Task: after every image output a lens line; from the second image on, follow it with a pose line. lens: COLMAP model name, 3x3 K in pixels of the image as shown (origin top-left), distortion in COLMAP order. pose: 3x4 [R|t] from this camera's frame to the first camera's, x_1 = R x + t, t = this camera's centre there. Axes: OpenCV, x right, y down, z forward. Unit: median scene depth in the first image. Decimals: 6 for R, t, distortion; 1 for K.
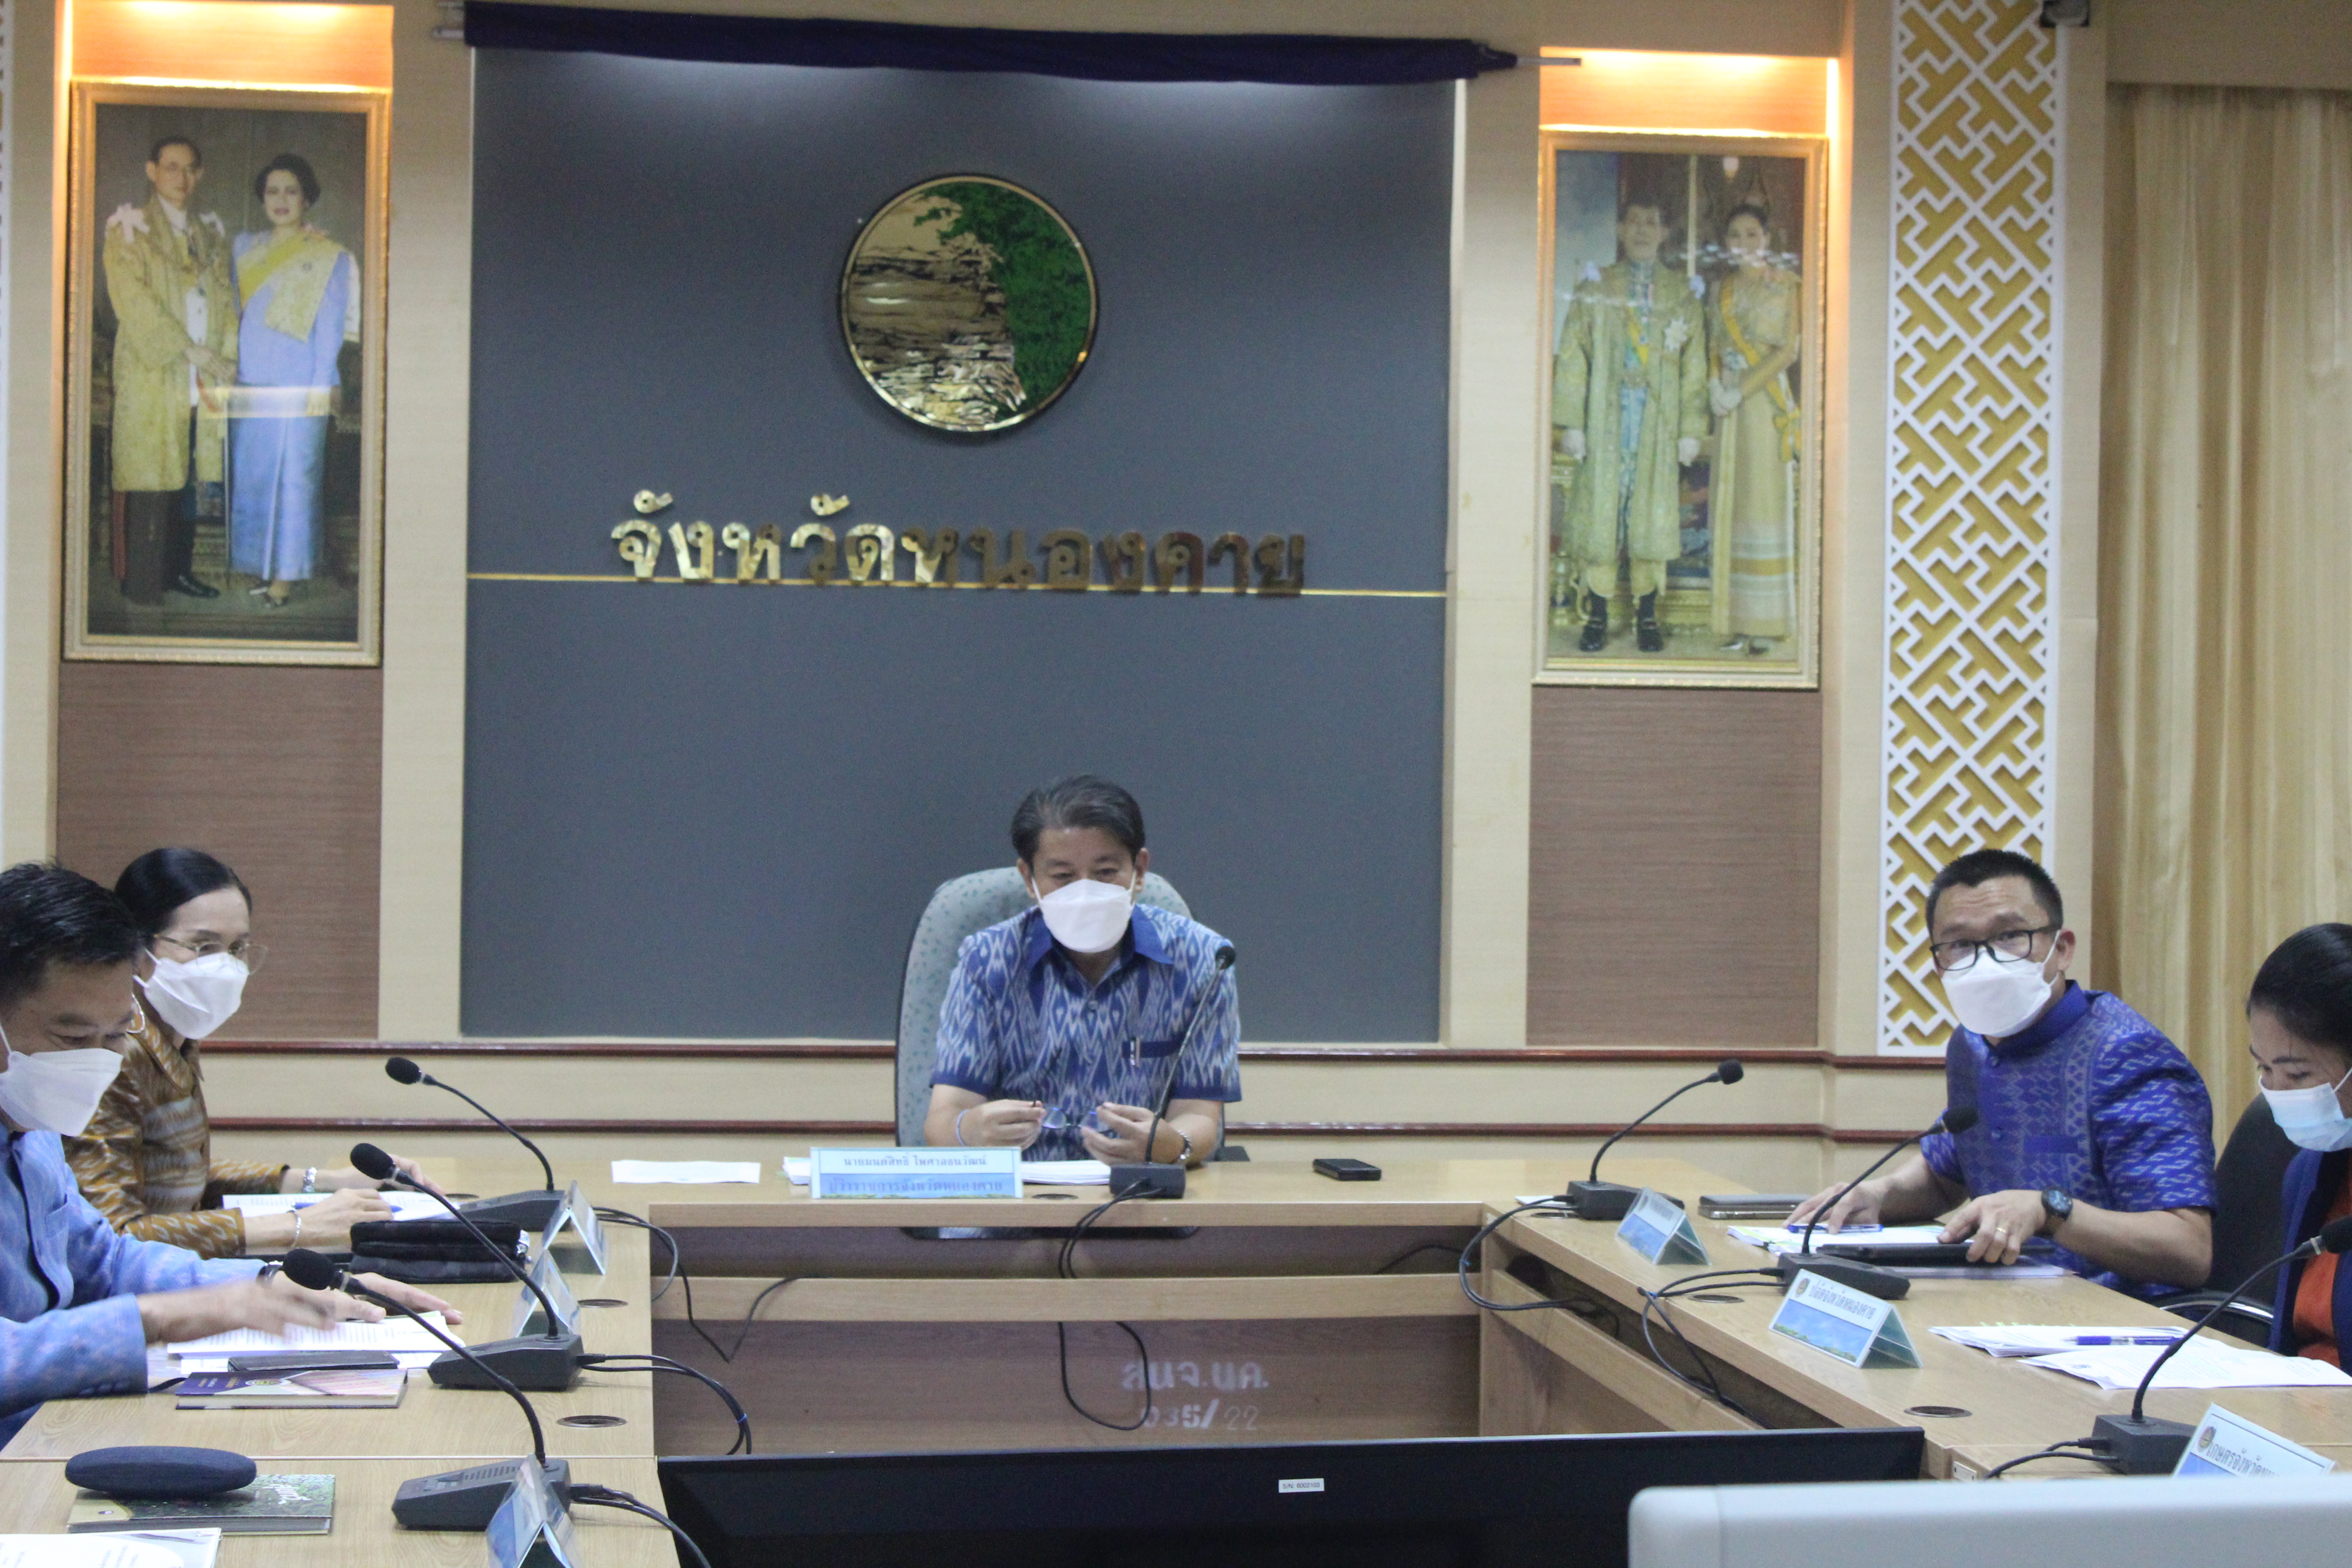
lens RADIAL K [[4663.3, 0, 1089.8], [0, 4663.3, 735.3], [0, 0, 1]] dist [0.038172, 0.000000]
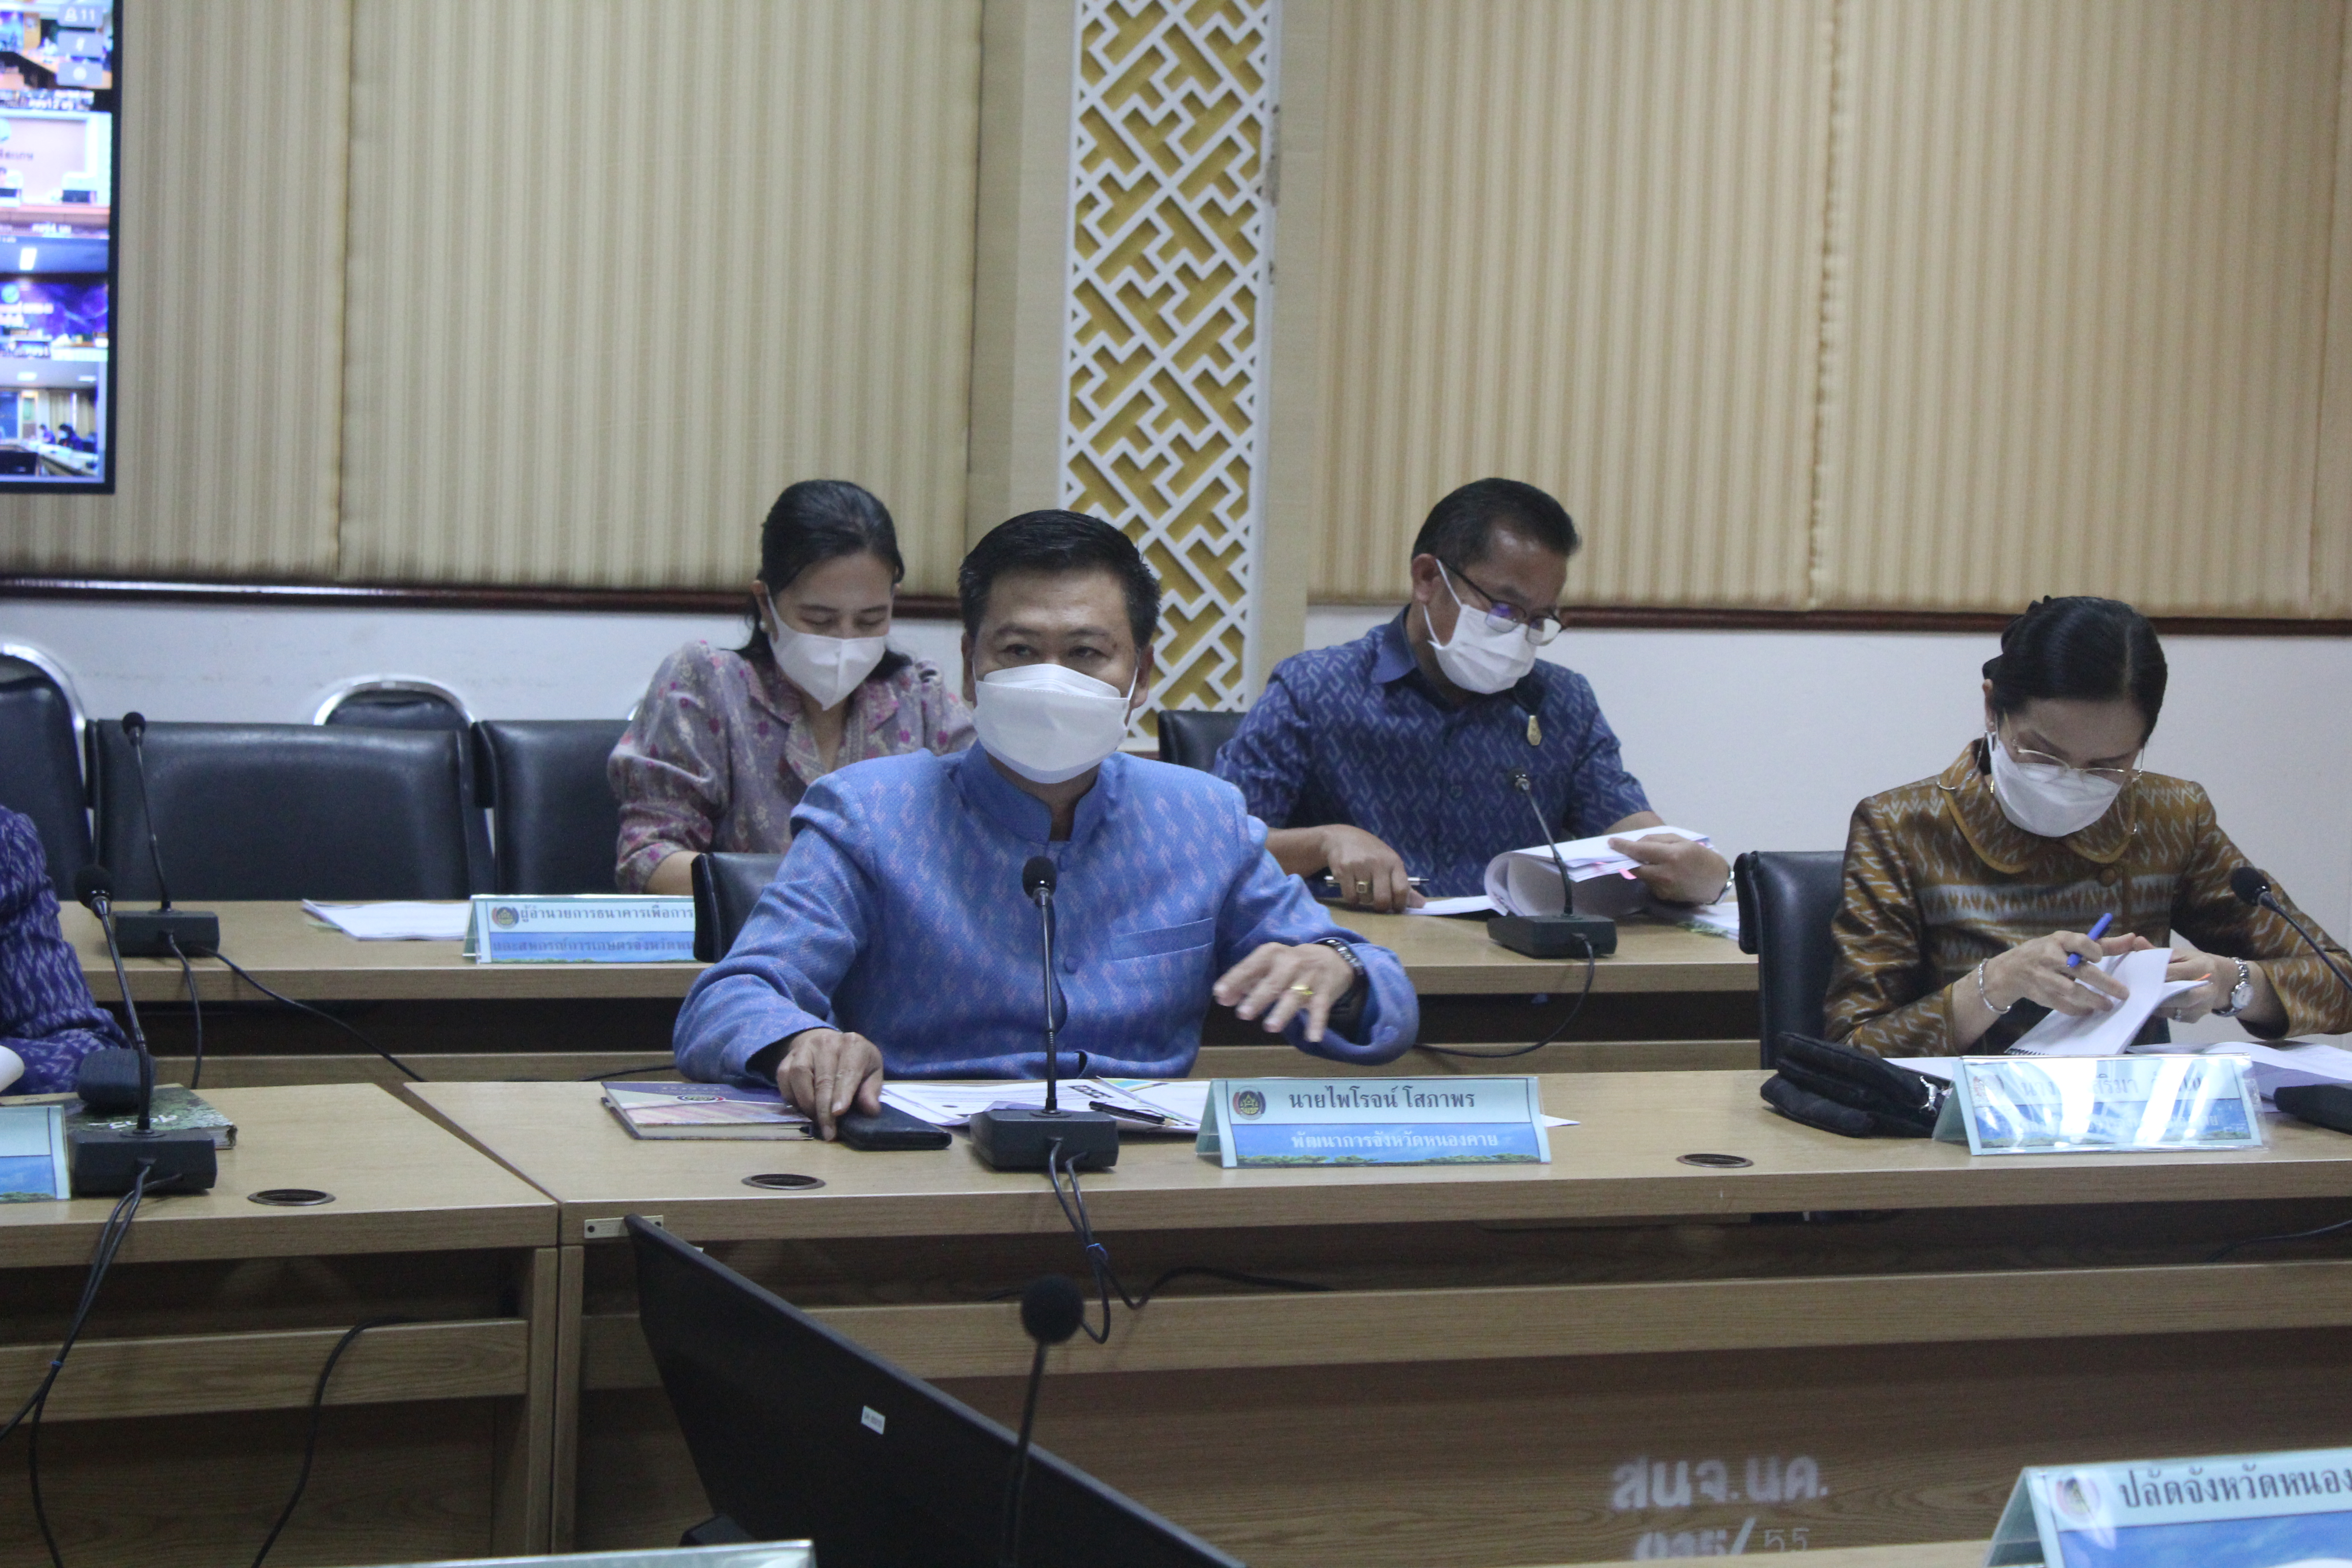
lens RADIAL K [[5164.7, 0, 1146.4], [0, 5164.7, 773.1], [0, 0, 1]] dist [0.046107, 0.000000]
pose [[0.257153, 0.074262, -0.963513, 0.418760], [-0.040919, 0.996985, 0.065921, 0.004753], [0.965504, 0.022474, 0.259417, 0.432545]]
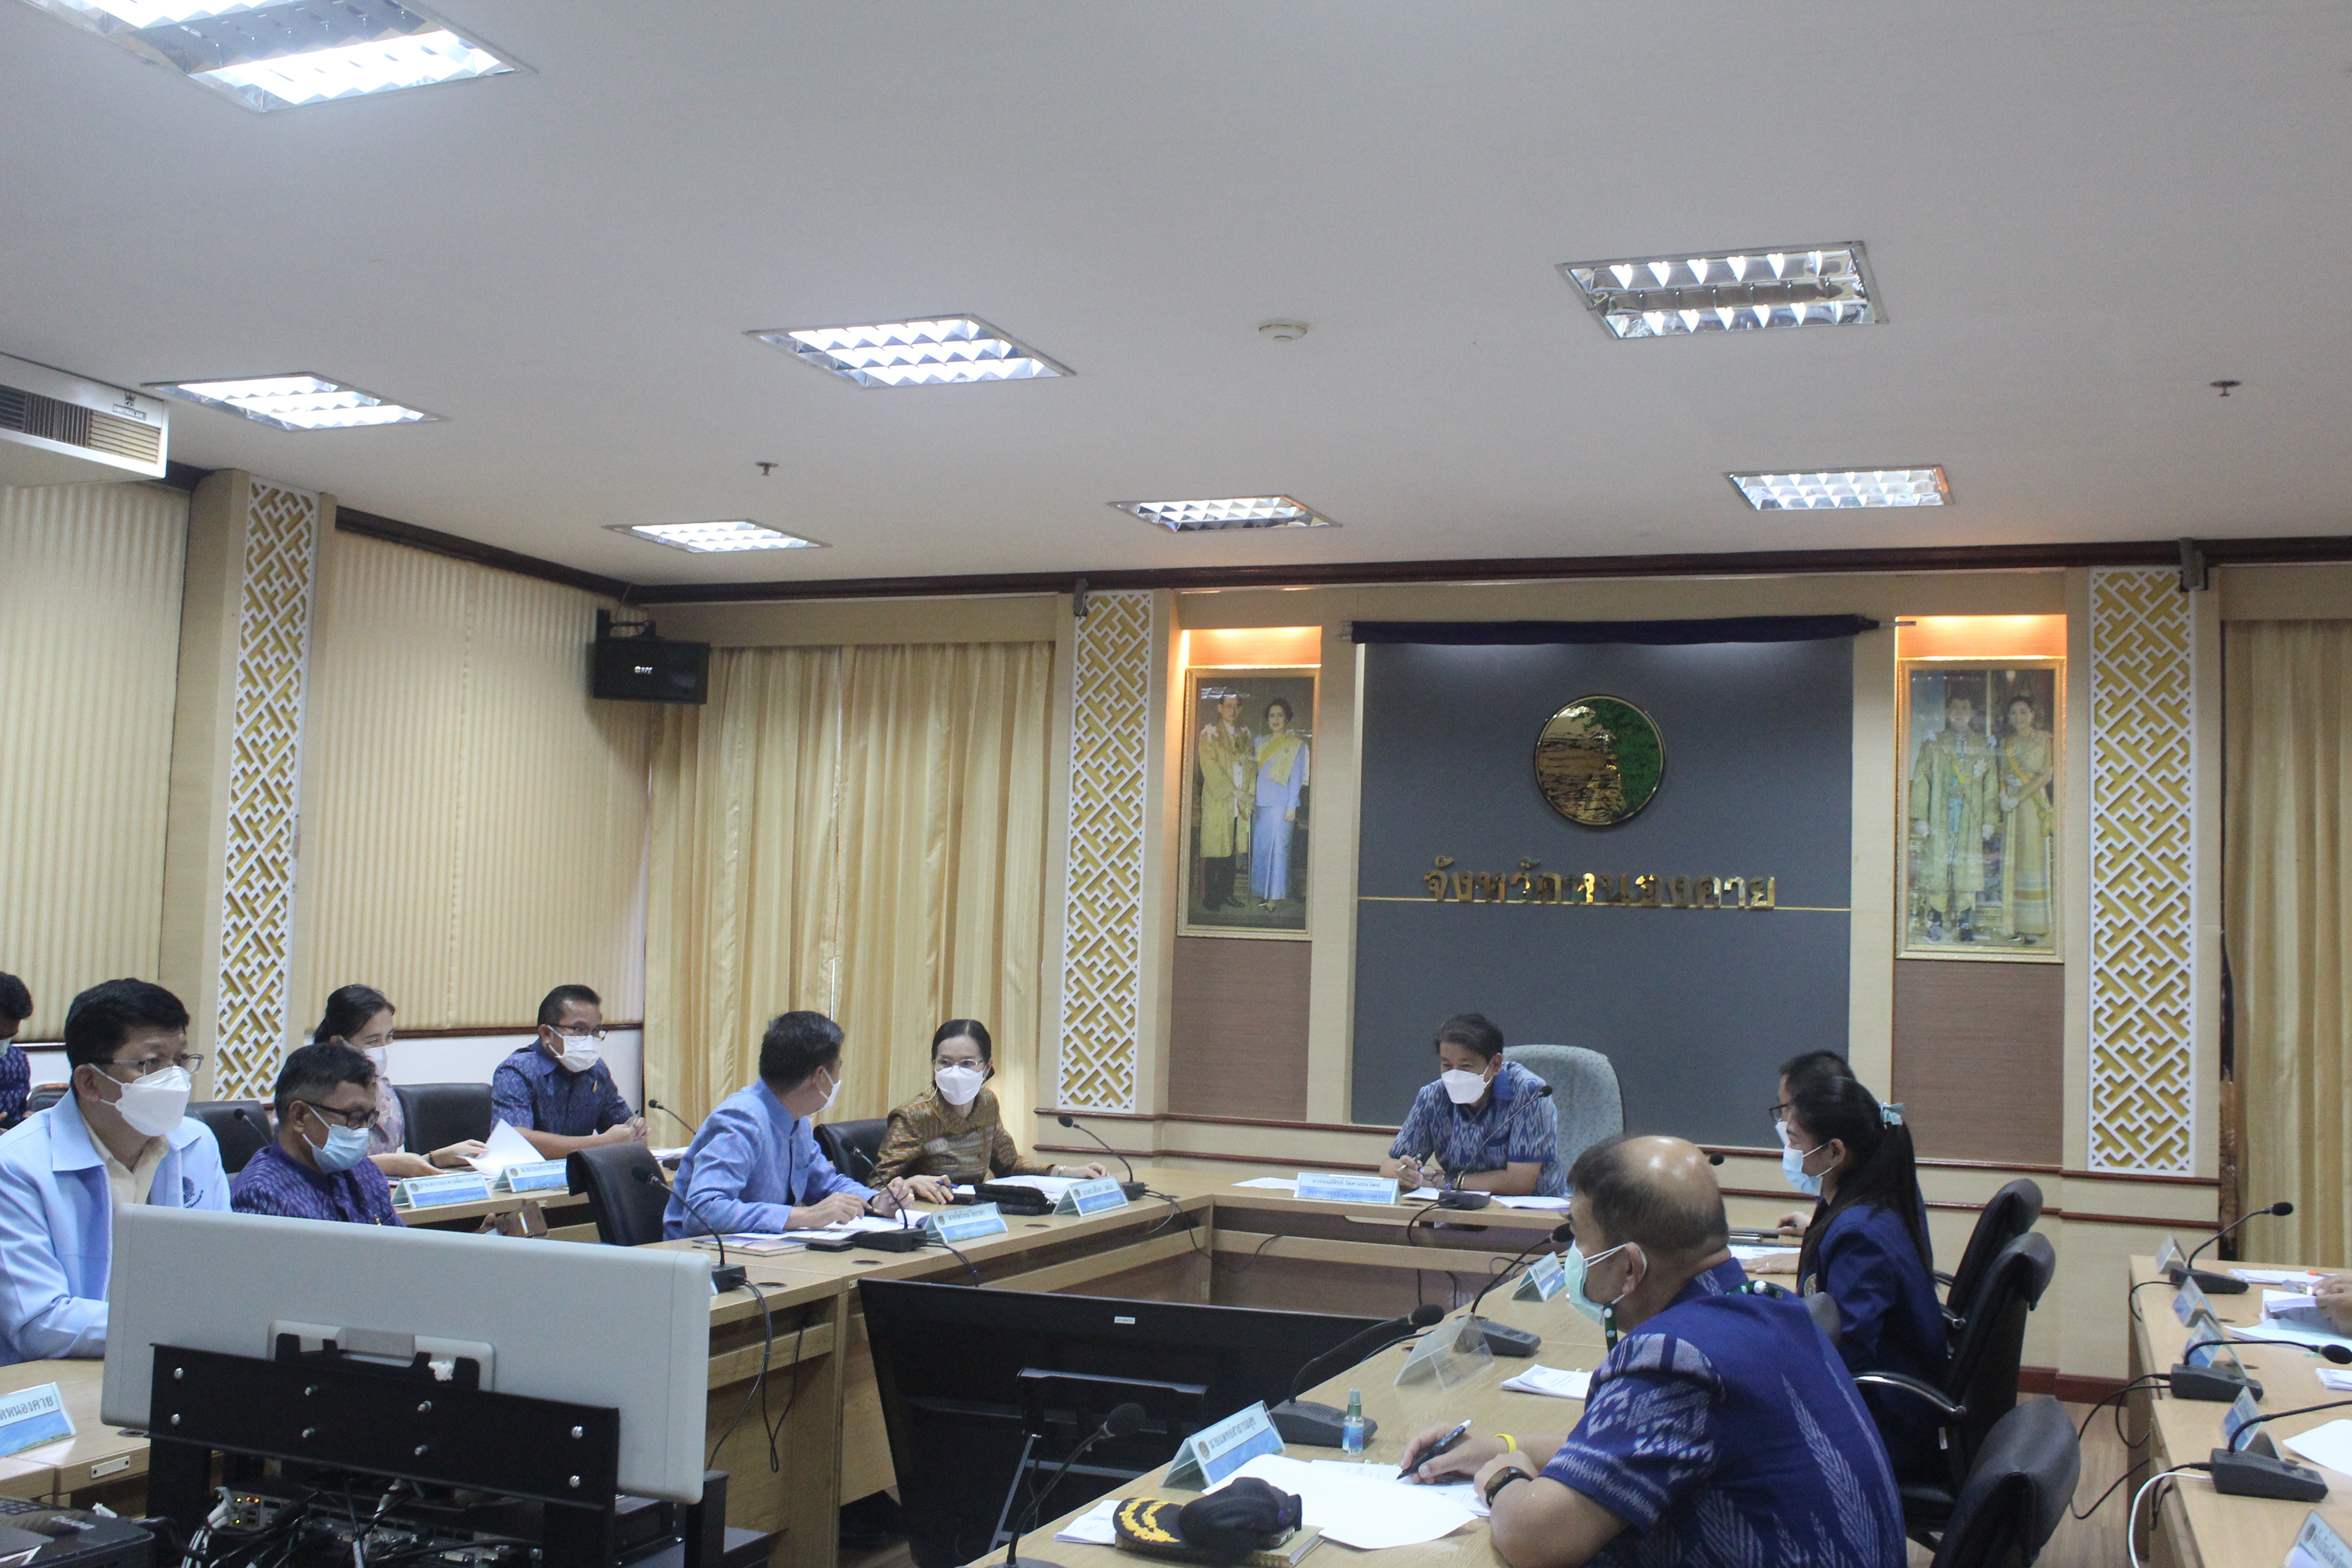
lens RADIAL K [[2415.3, 0, 1150.1], [0, 2415.3, 760.9], [0, 0, 1]] dist [-0.039285, 0.000000]
pose [[0.873324, -0.023363, -0.486580, 0.304353], [-0.023172, 0.995726, -0.089398, 0.003164], [0.486589, 0.089348, 0.869050, 0.022625]]
